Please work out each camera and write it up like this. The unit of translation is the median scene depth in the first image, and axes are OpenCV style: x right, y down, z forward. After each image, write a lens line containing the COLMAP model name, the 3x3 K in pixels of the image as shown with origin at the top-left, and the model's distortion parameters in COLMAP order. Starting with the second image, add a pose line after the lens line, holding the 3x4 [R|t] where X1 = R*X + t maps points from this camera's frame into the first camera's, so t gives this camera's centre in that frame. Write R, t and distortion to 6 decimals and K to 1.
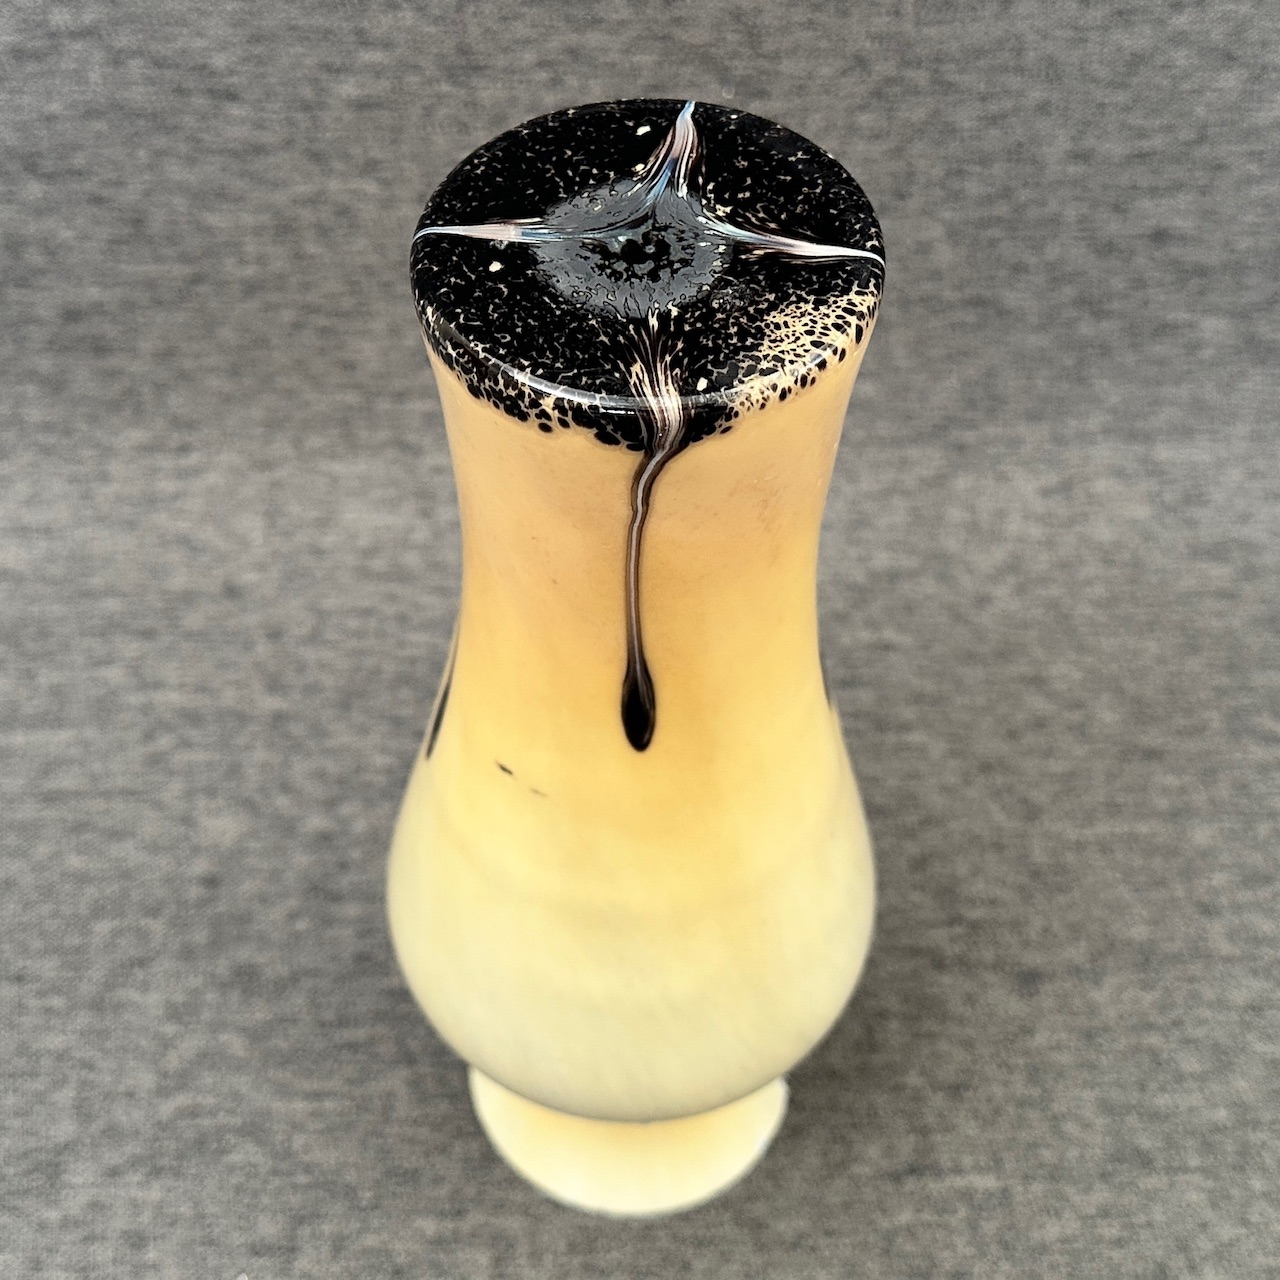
lens RADIAL K [[2038.1, 0, 596.1], [0, 2038.1, 598.9], [0, 0, 1]] dist [0.223671, -0.650559]
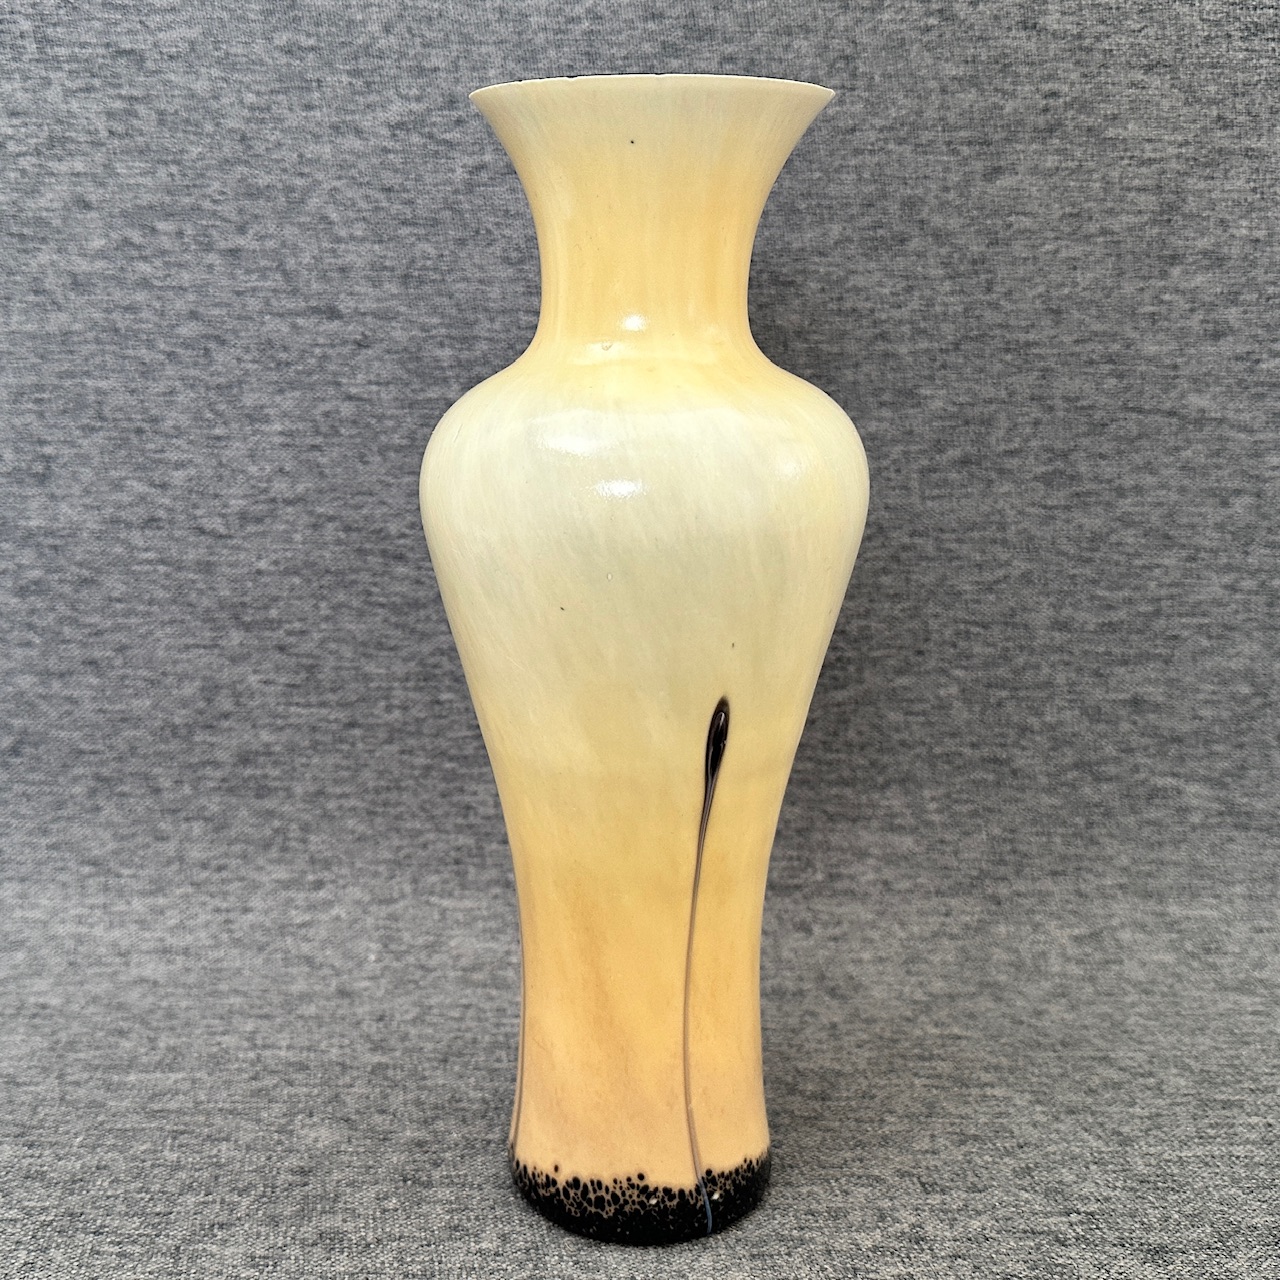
lens RADIAL K [[1532.8, 0, 572.0], [0, 1532.8, 661.5], [0, 0, 1]] dist [0.200653, -0.560022]
pose [[0.999649, 0.009095, -0.024879, -0.039214], [-0.022223, 0.799092, -0.600797, 0.366907], [0.014417, 0.601140, 0.799014, 0.245546]]
